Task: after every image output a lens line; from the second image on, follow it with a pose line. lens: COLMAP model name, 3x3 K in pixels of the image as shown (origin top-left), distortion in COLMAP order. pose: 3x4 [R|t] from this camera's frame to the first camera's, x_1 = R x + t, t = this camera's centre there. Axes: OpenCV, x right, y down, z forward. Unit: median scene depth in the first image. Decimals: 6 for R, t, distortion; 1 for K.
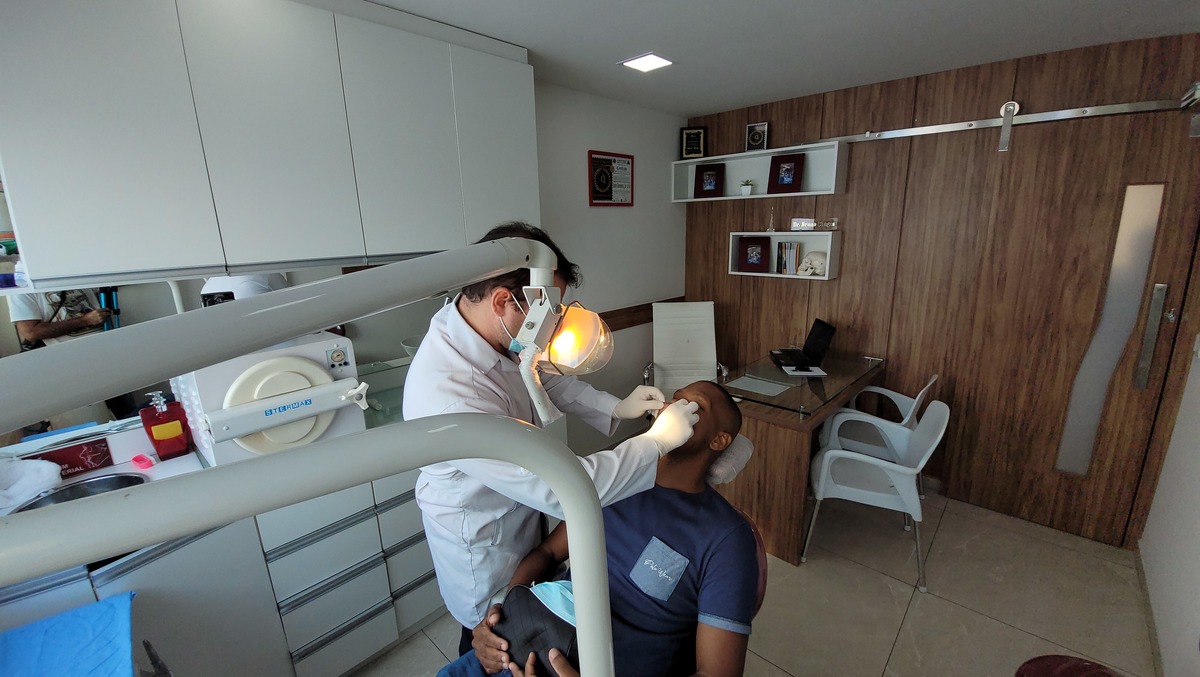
lens RADIAL K [[478.2, 0, 616.4], [0, 478.2, 340.2], [0, 0, 1]] dist [0.000622, -0.008490]
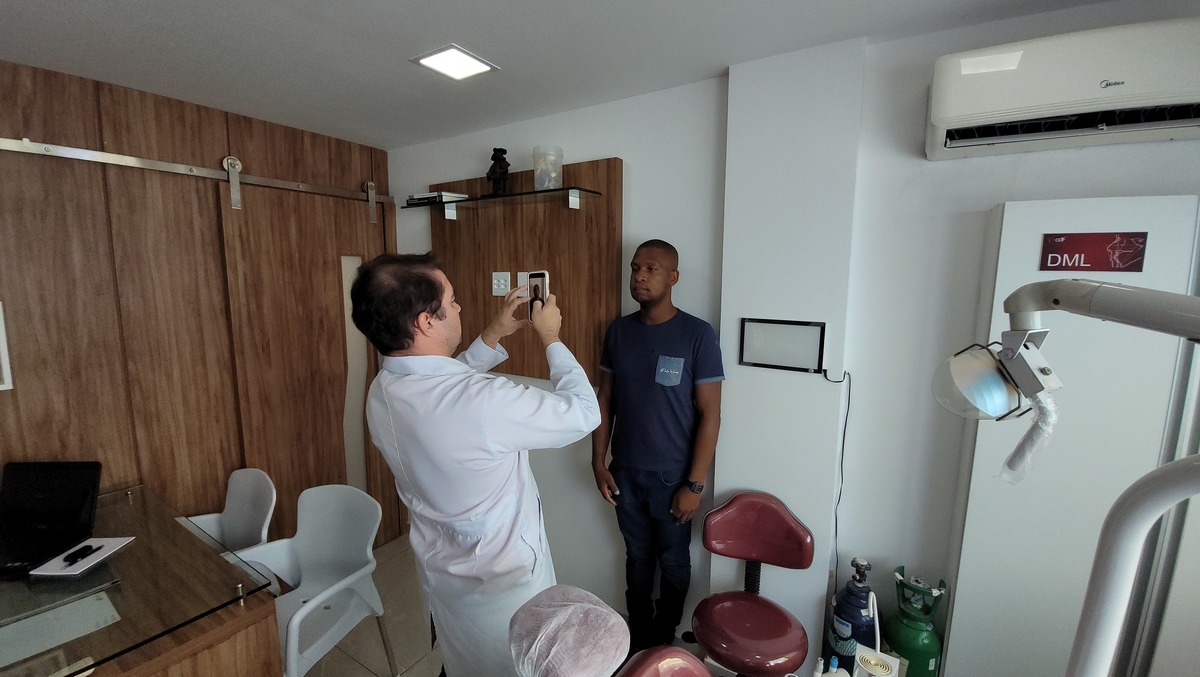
lens RADIAL K [[473.4, 0, 601.9], [0, 473.4, 341.8], [0, 0, 1]] dist [-0.006859, -0.008080]
pose [[-0.154203, -0.109522, 0.981950, -0.164630], [0.230212, 0.962501, 0.143505, -0.098591], [-0.960845, 0.248185, -0.123207, 0.409849]]
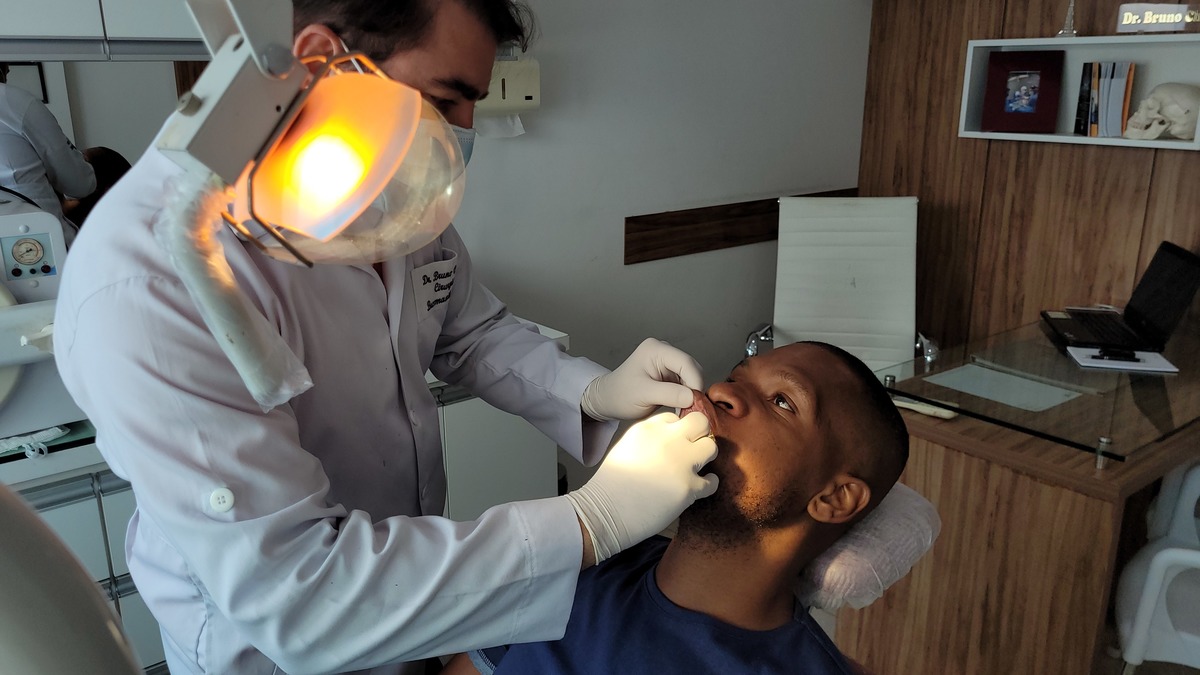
lens RADIAL K [[916.9, 0, 600.0], [0, 916.9, 337.5], [0, 0, 1]] dist [0.063289, -0.075233]
pose [[0.986665, 0.056151, -0.152769, 0.054587], [-0.048577, 0.997419, 0.052870, 0.021668], [0.155343, -0.044744, 0.986847, 0.102612]]
